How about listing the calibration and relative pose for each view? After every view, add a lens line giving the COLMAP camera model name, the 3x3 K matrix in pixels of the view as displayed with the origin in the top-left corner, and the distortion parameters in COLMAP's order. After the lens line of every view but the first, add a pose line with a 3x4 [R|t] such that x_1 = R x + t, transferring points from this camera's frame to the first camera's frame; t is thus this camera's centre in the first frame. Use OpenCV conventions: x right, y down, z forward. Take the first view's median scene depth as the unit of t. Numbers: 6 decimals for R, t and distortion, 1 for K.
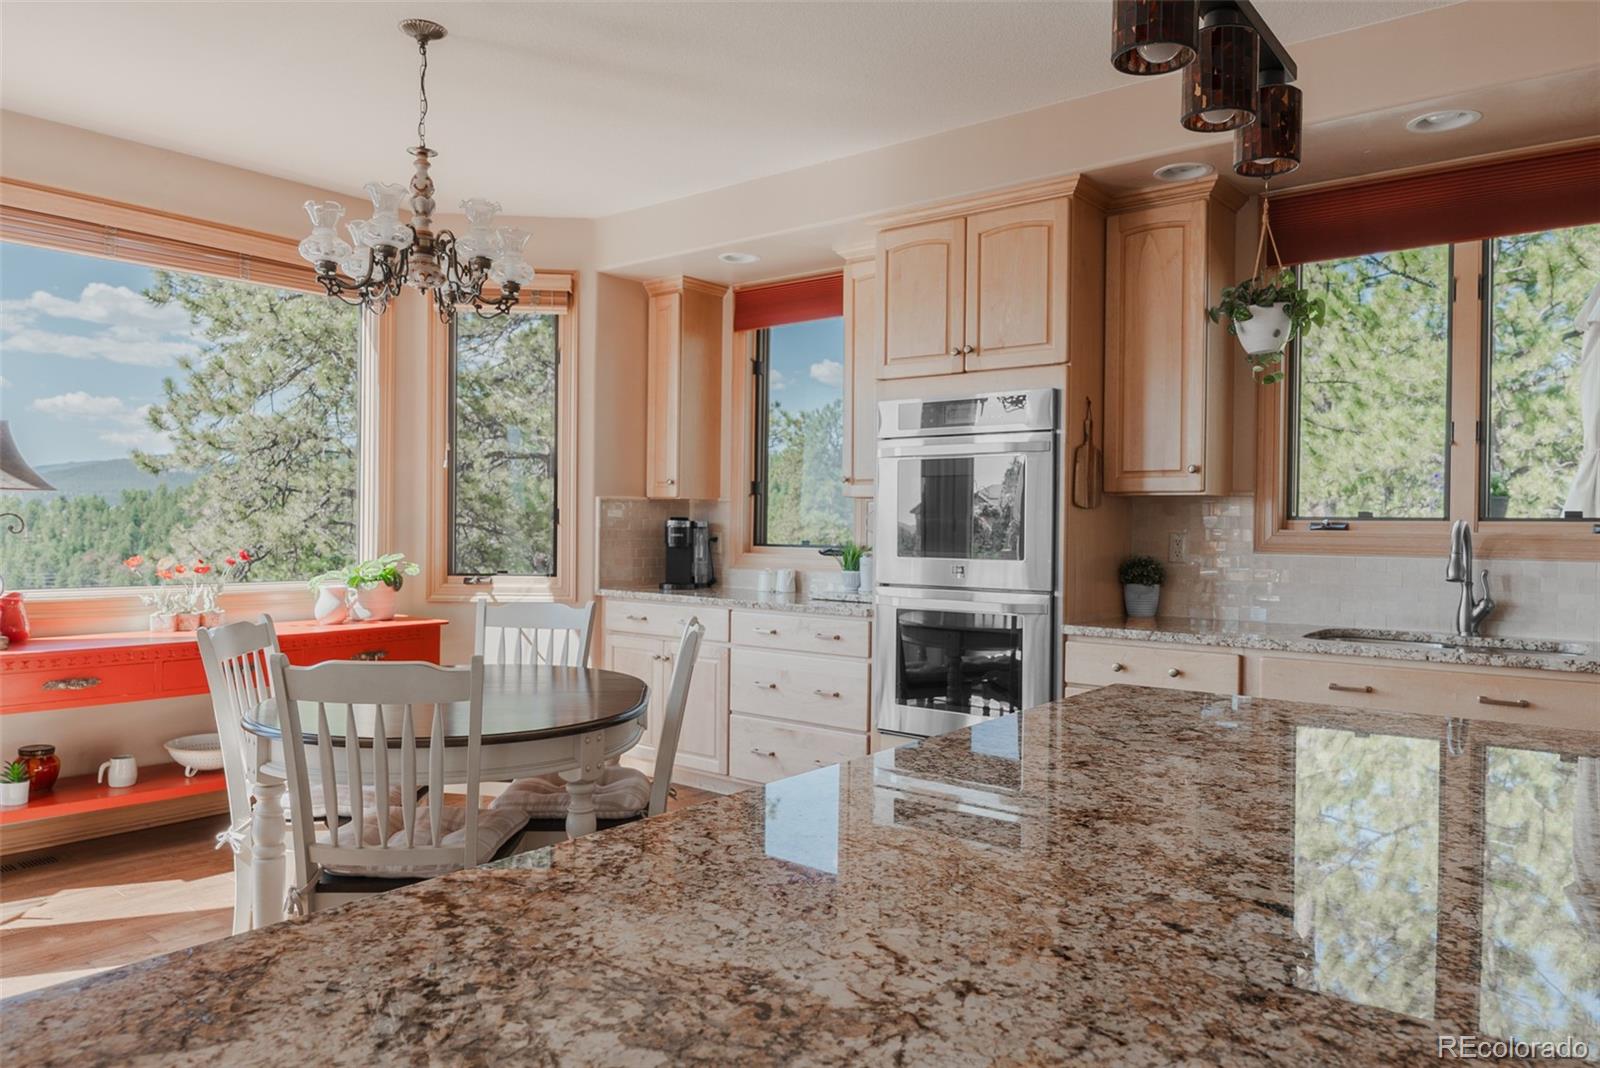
lens RADIAL K [[1079.1, 0, 825.4], [0, 1079.1, 530.1], [0, 0, 1]] dist [0.000000, -0.011887]
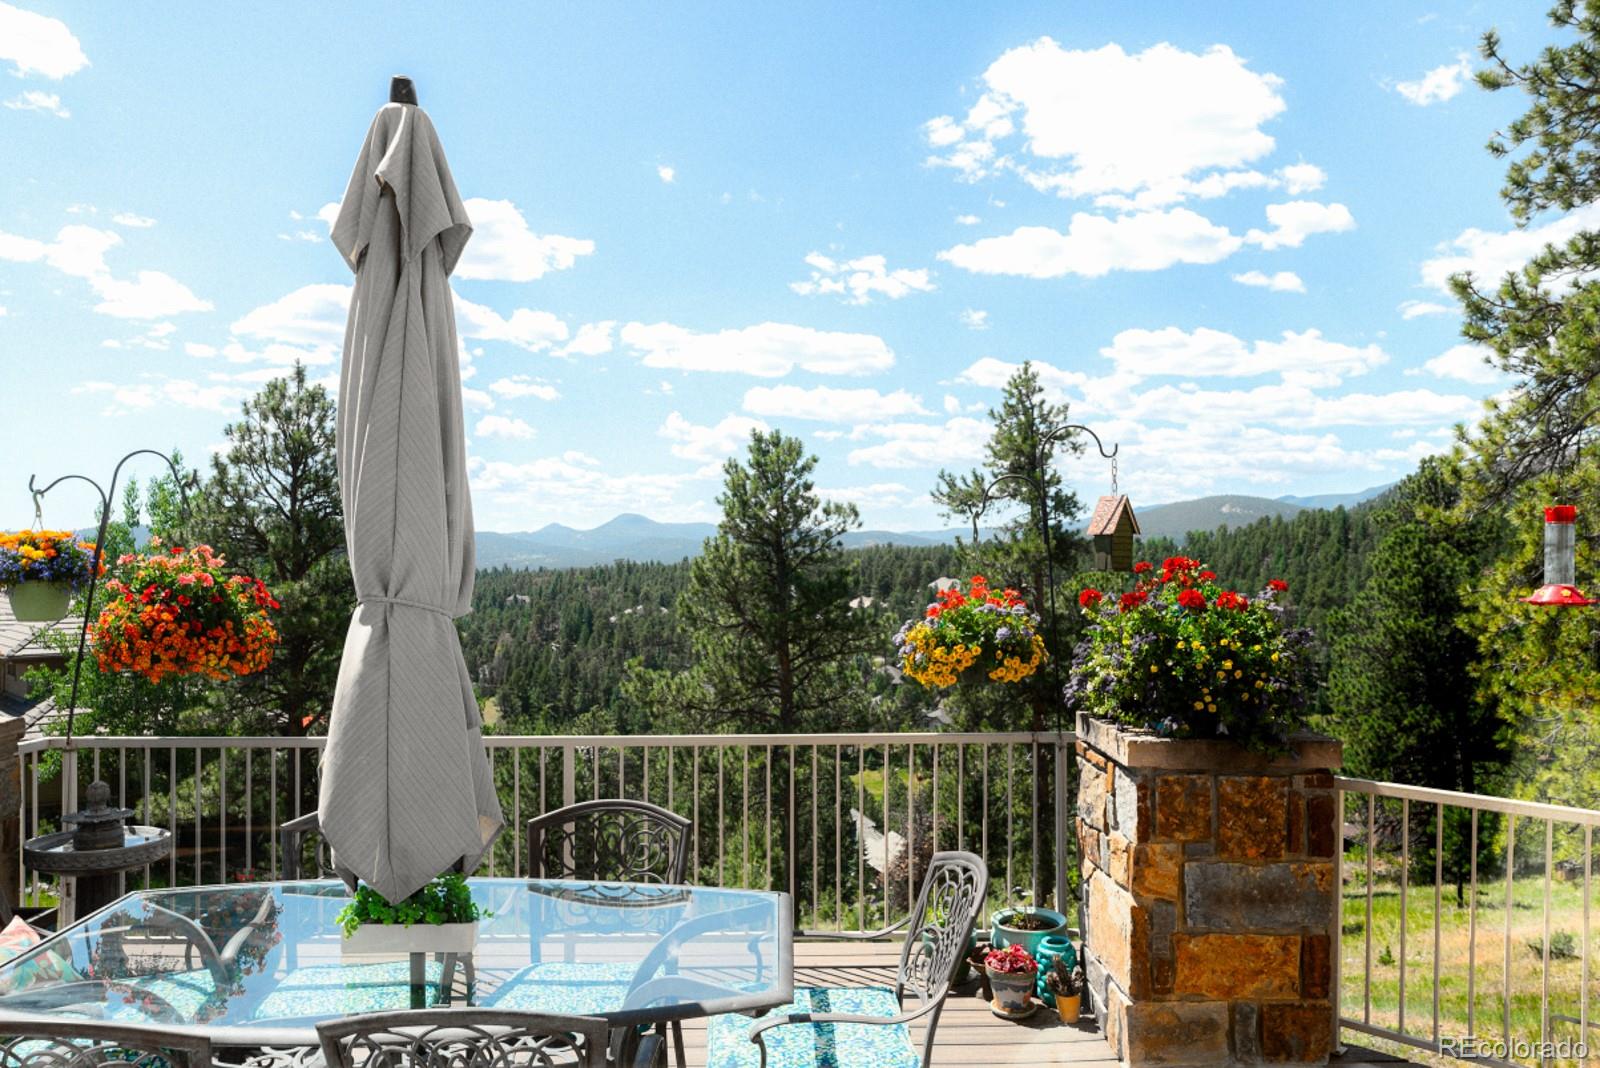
lens RADIAL K [[1145.3, 0, 801.4], [0, 1145.3, 568.6], [0, 0, 1]] dist [-0.002172, 0.010876]
pose [[0.630074, 0.000869, -0.776535, -0.789301], [-0.000827, 1.000000, 0.000448, -0.070005], [0.776535, 0.000360, 0.630074, -0.136683]]
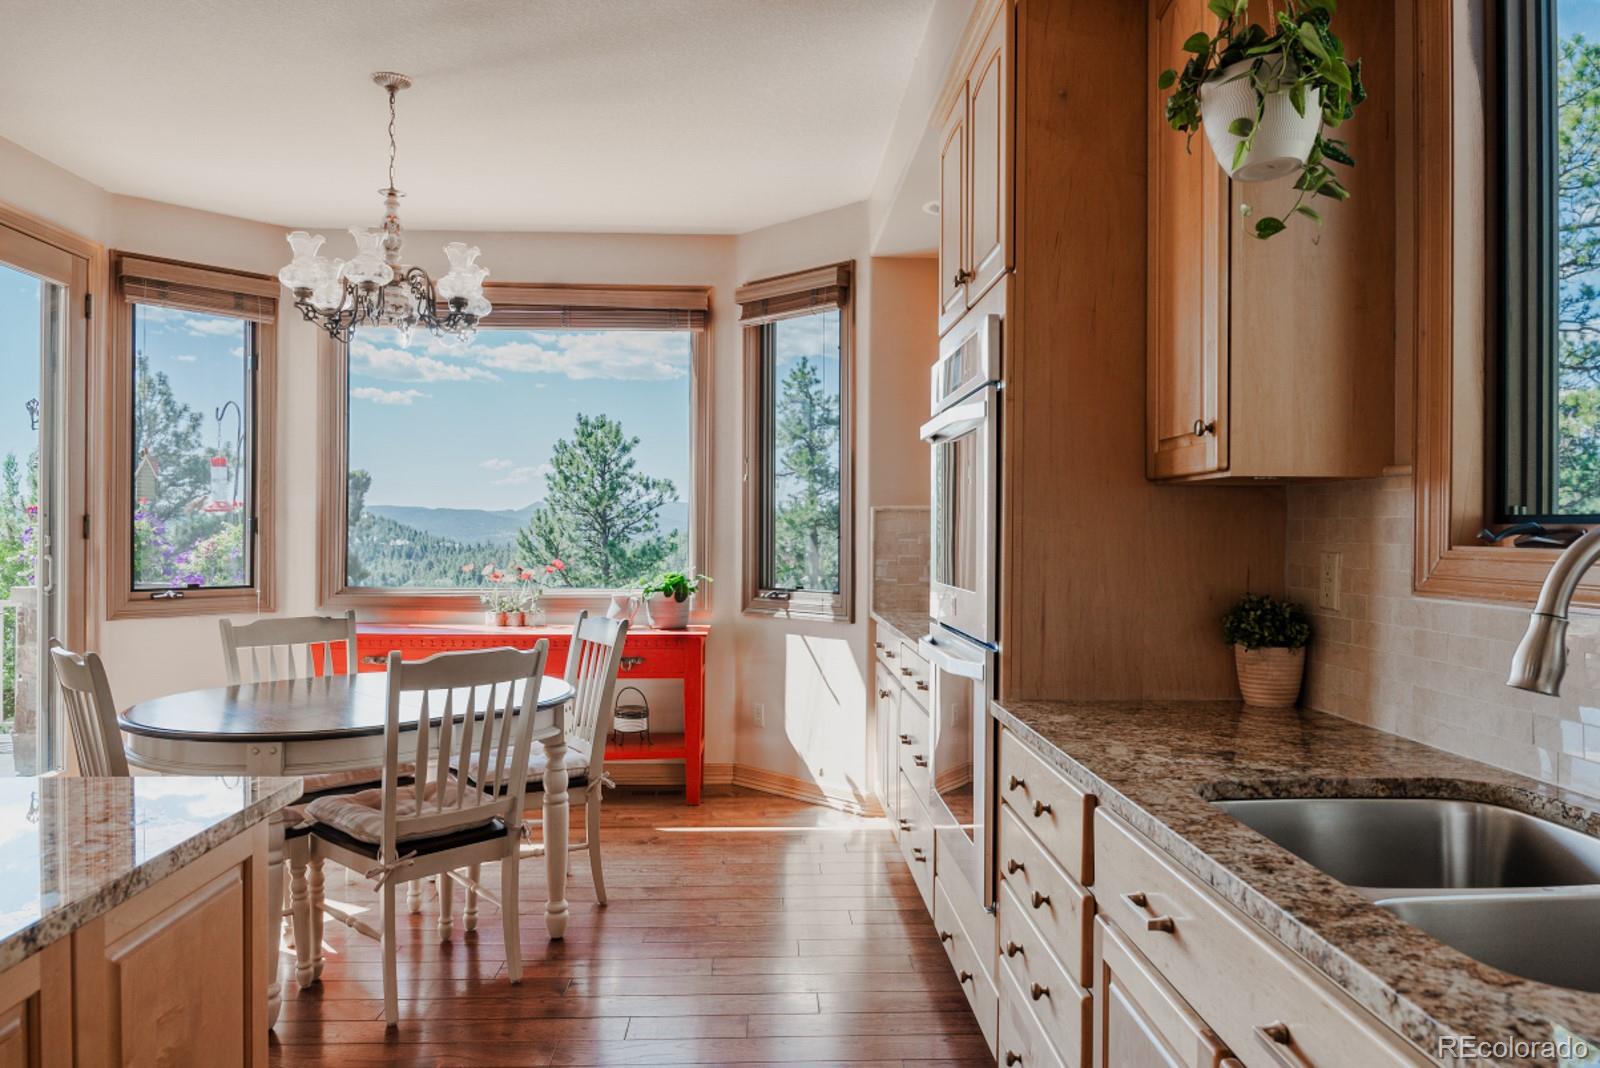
lens RADIAL K [[1079.1, 0, 807.0], [0, 1079.1, 540.8], [0, 0, 1]] dist [0.000000, -0.011887]
pose [[0.650331, -0.000406, -0.759651, 0.588414], [-0.004209, 0.999983, -0.004137, 0.001380], [0.759639, 0.005888, 0.650318, 0.503809]]
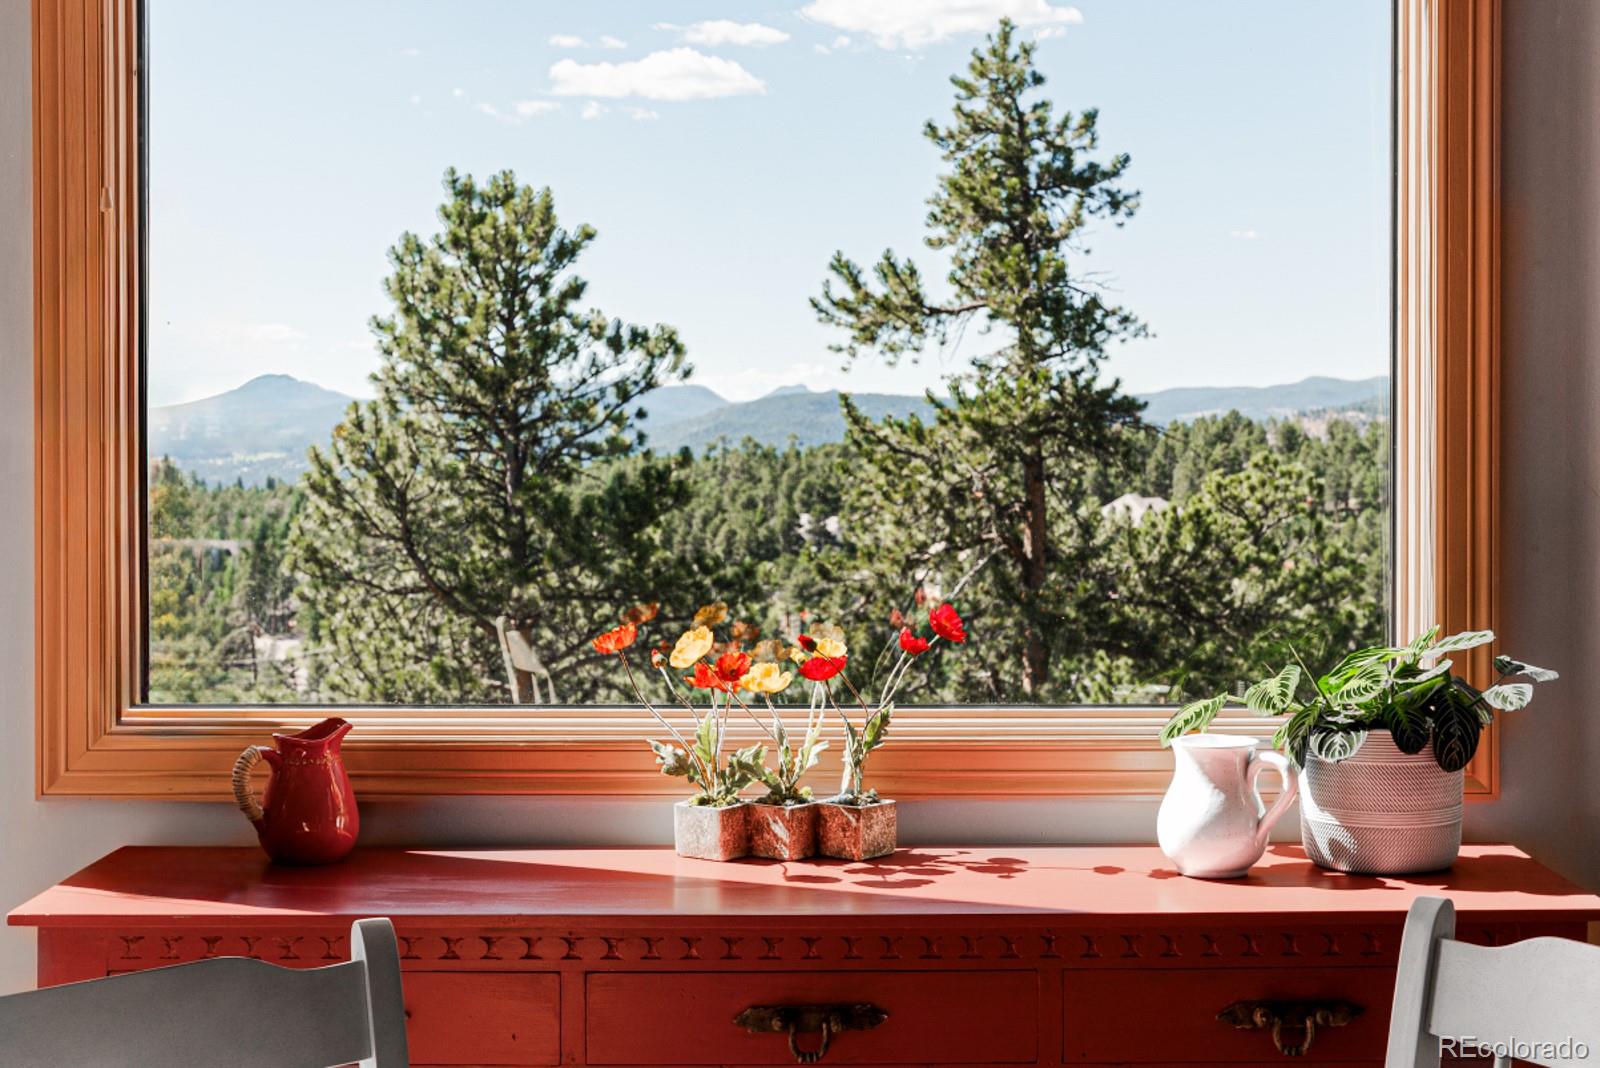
lens RADIAL K [[2487.3, 0, 794.0], [0, 2487.3, 448.3], [0, 0, 1]] dist [0.124575, 0.000000]
pose [[0.610971, -0.012752, -0.791551, -0.004249], [0.005518, 0.999915, -0.011849, -0.020785], [0.791634, 0.002872, 0.610989, 0.600940]]
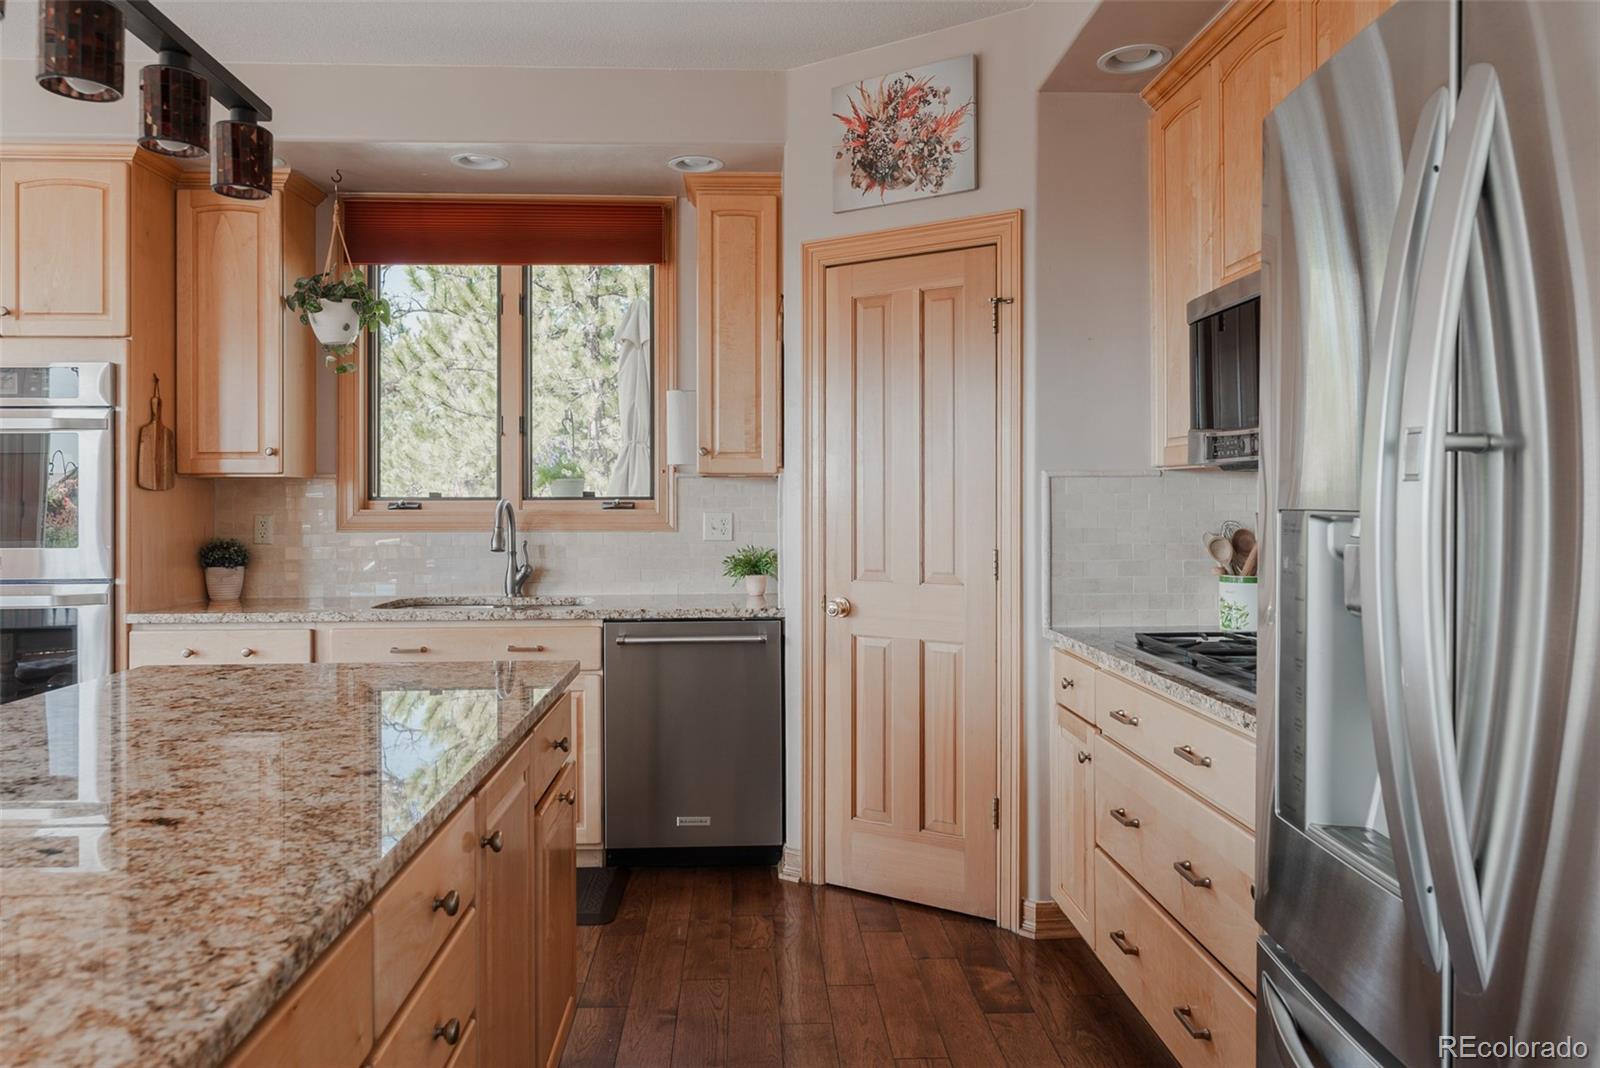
lens RADIAL K [[1079.1, 0, 788.0], [0, 1079.1, 509.0], [0, 0, 1]] dist [0.000000, -0.011887]
pose [[0.753019, -0.013706, 0.657856, 0.035274], [0.013992, 0.999891, 0.004816, -0.000303], [-0.657850, 0.005579, 0.753128, -0.090034]]
